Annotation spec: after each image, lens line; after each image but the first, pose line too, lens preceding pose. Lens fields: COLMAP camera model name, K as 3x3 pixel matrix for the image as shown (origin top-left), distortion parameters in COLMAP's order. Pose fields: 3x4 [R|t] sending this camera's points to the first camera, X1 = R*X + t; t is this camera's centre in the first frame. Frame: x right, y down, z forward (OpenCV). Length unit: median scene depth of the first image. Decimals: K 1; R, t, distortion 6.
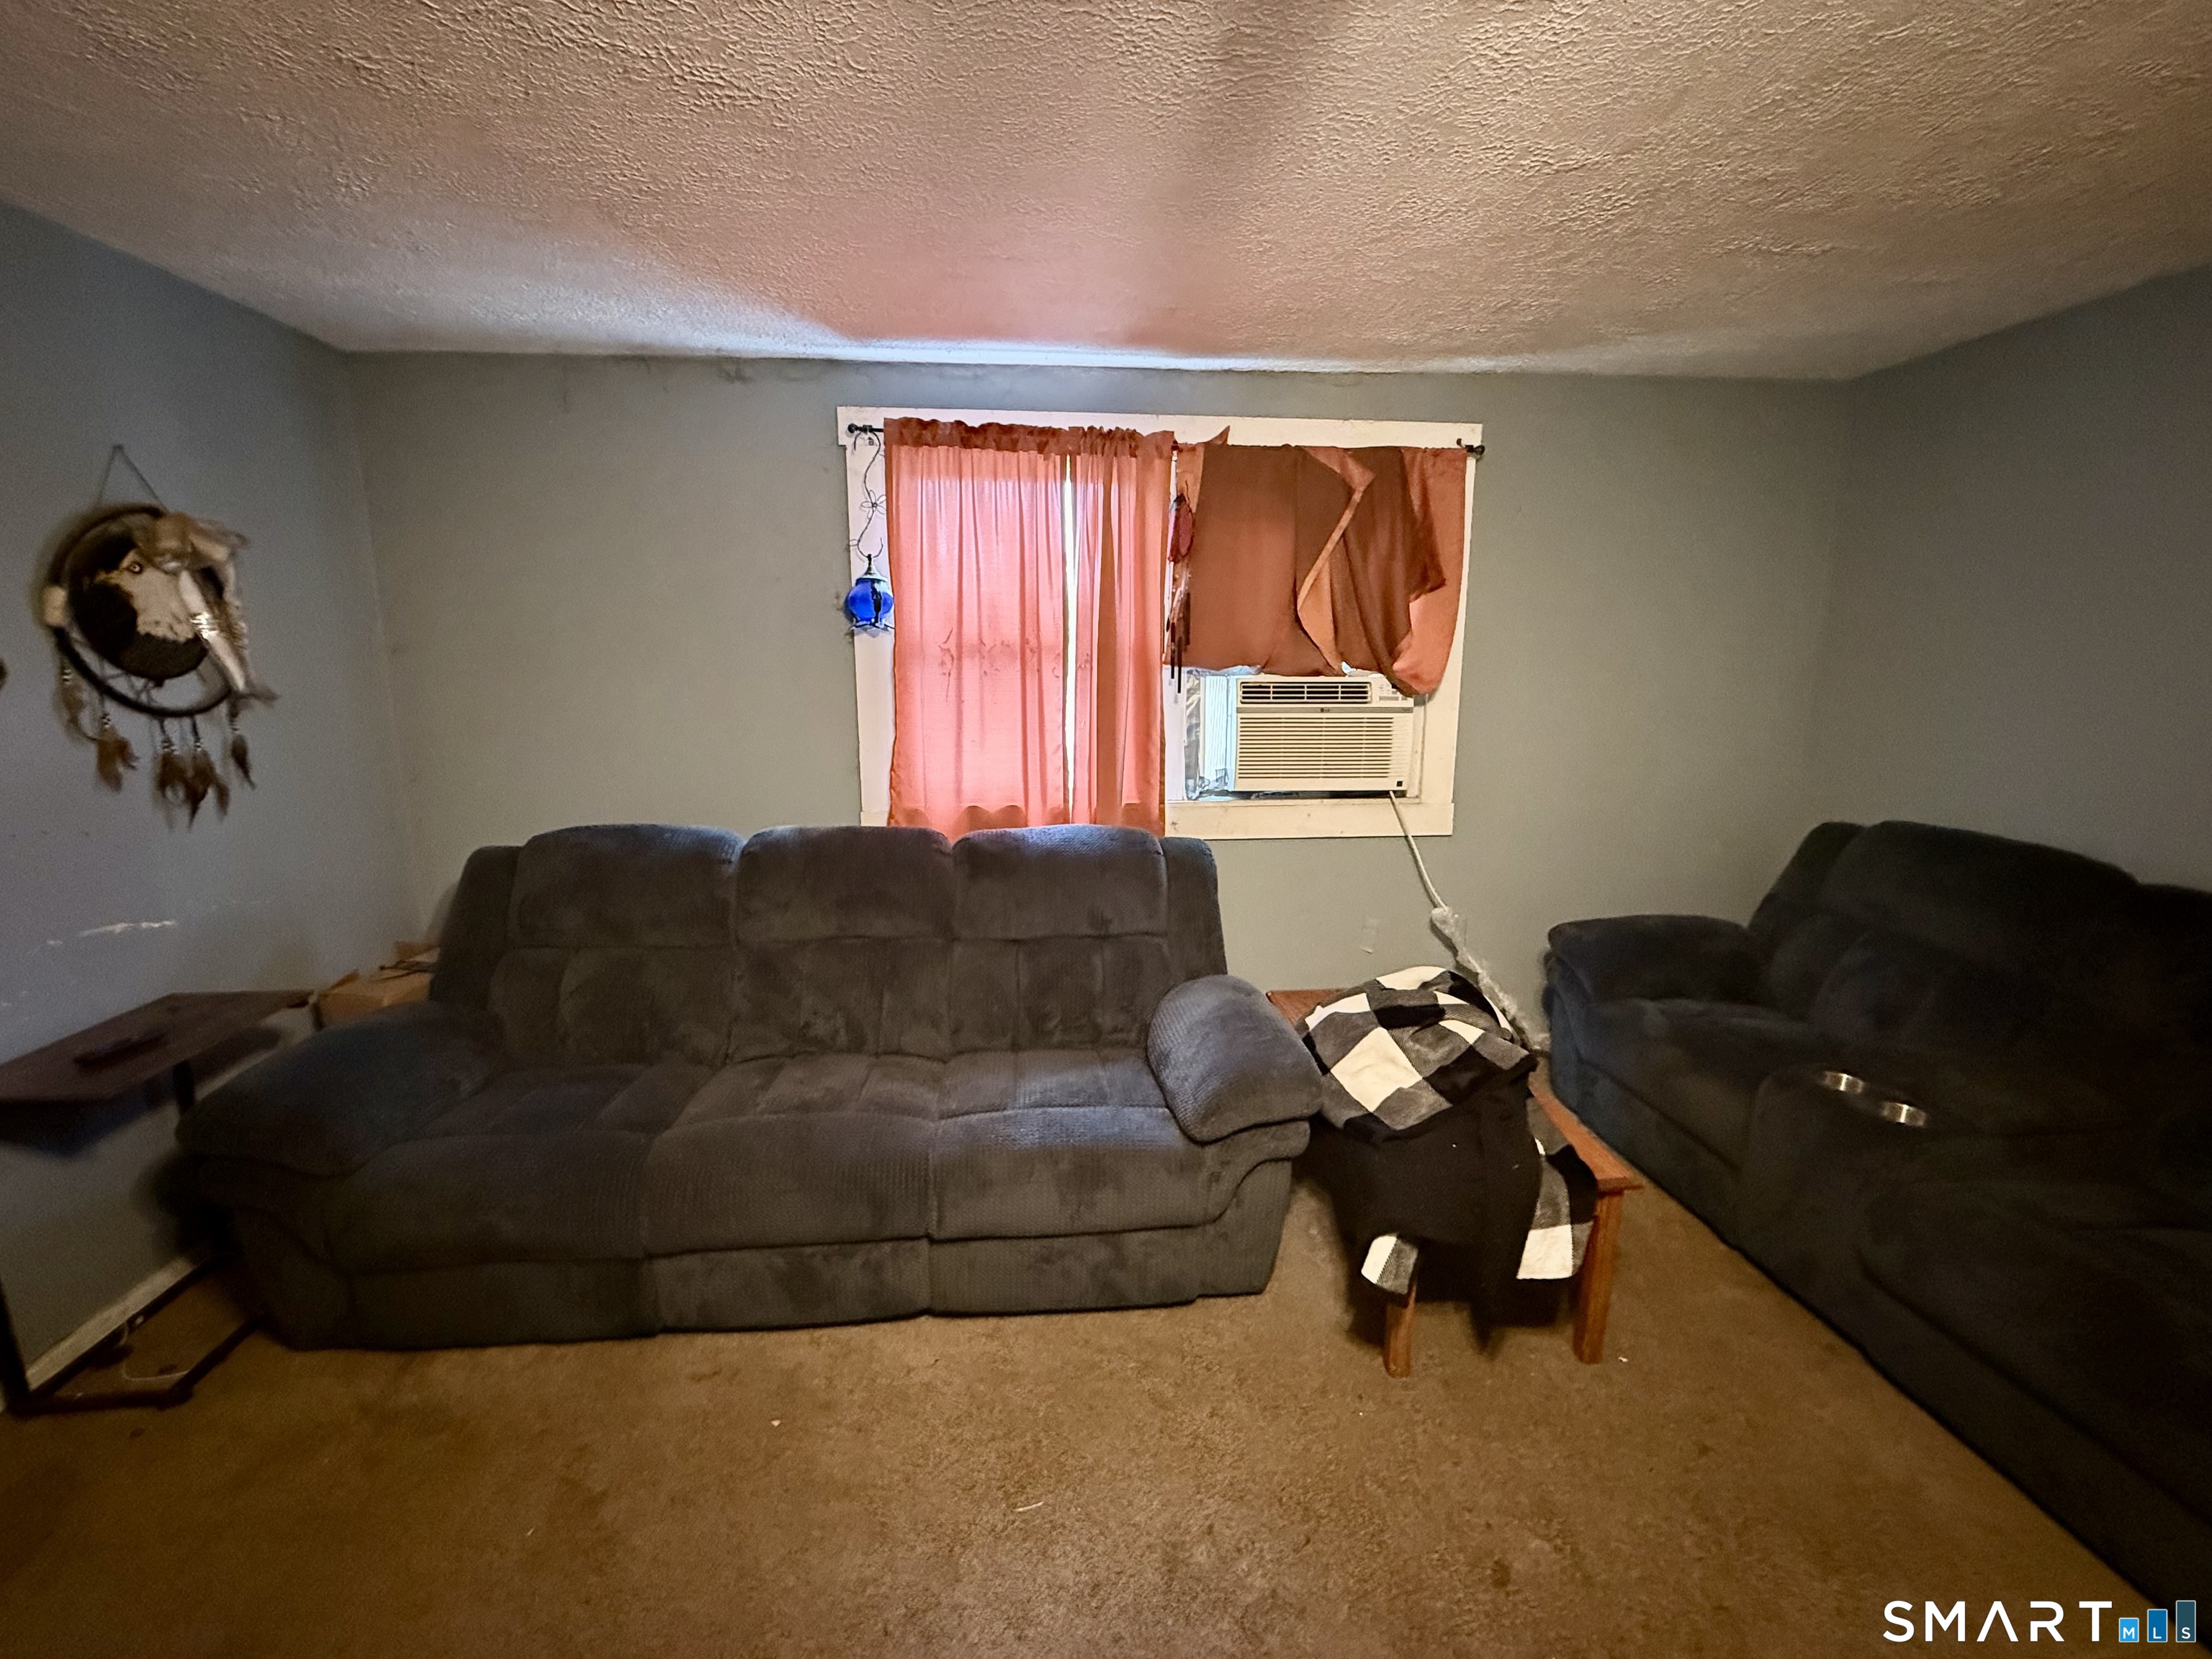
lens RADIAL K [[886.4, 0, 1108.5], [0, 886.4, 829.7], [0, 0, 1]] dist [0.001610, 0.000971]
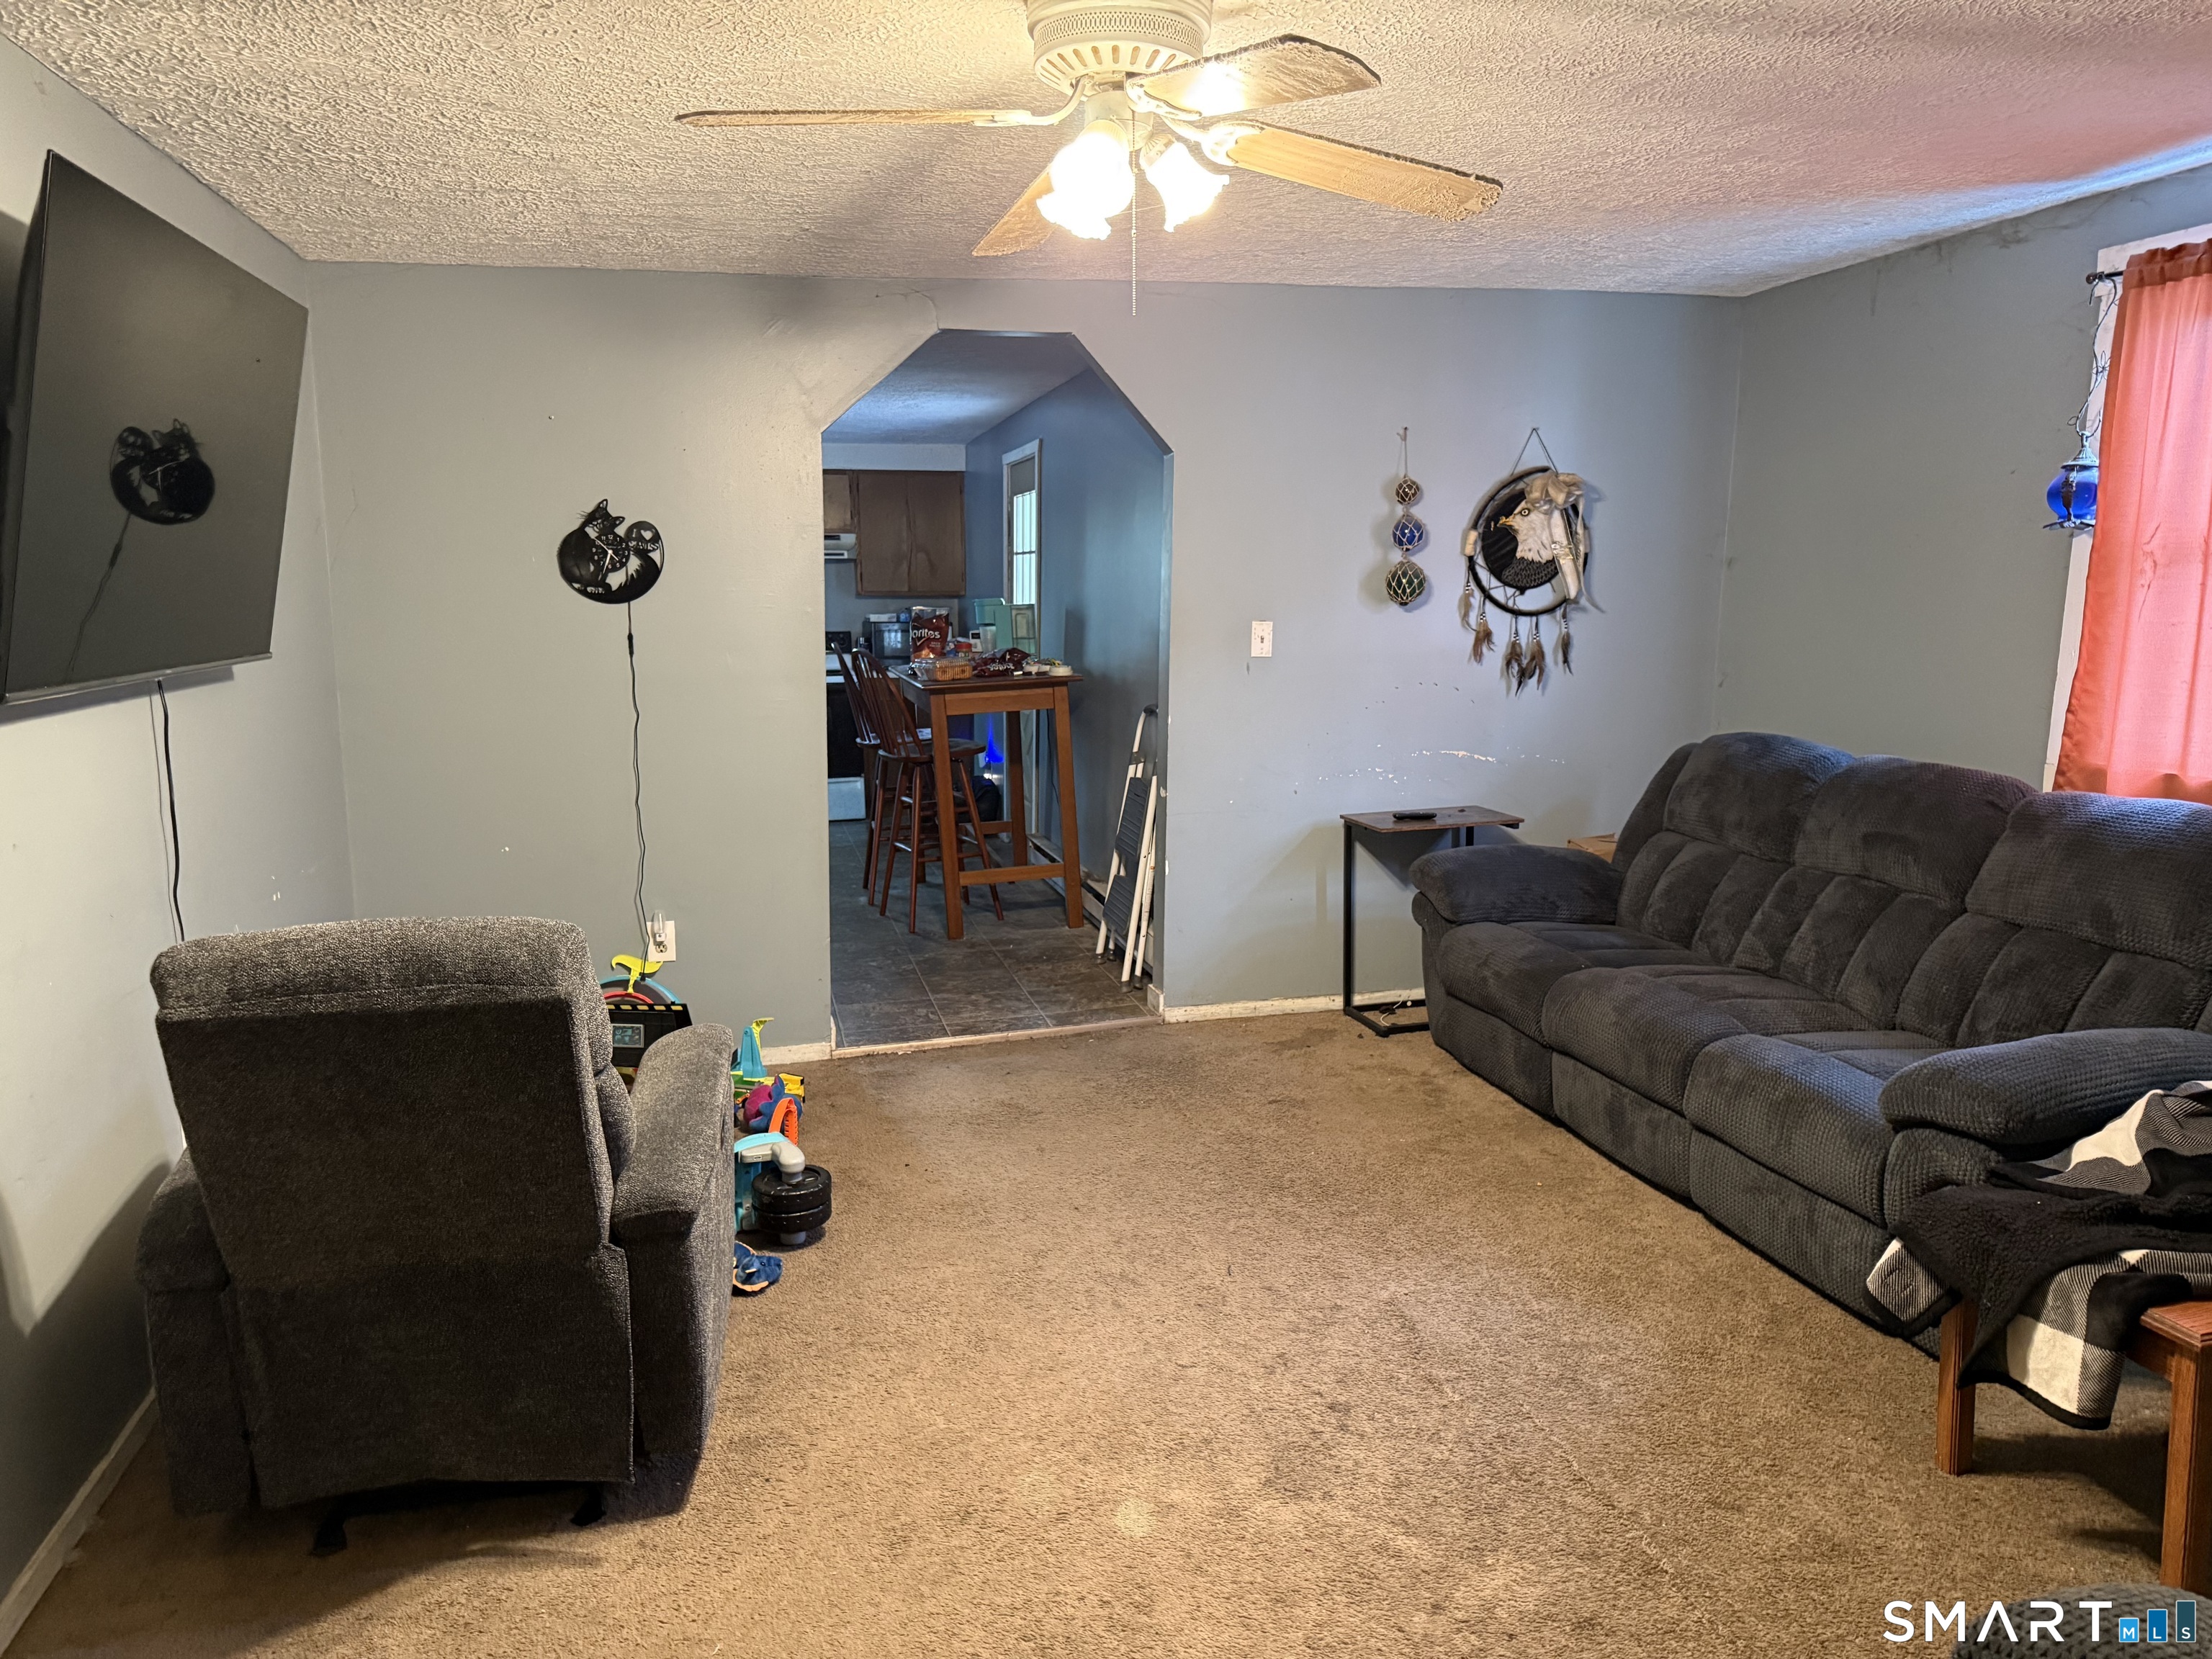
lens RADIAL K [[1569.4, 0, 1099.3], [0, 1569.4, 838.0], [0, 0, 1]] dist [0.040385, -0.041334]
pose [[0.164593, 0.156990, -0.973788, 1.274262], [-0.176654, 0.975982, 0.127485, 0.017176], [0.970414, 0.151040, 0.188373, -0.070114]]
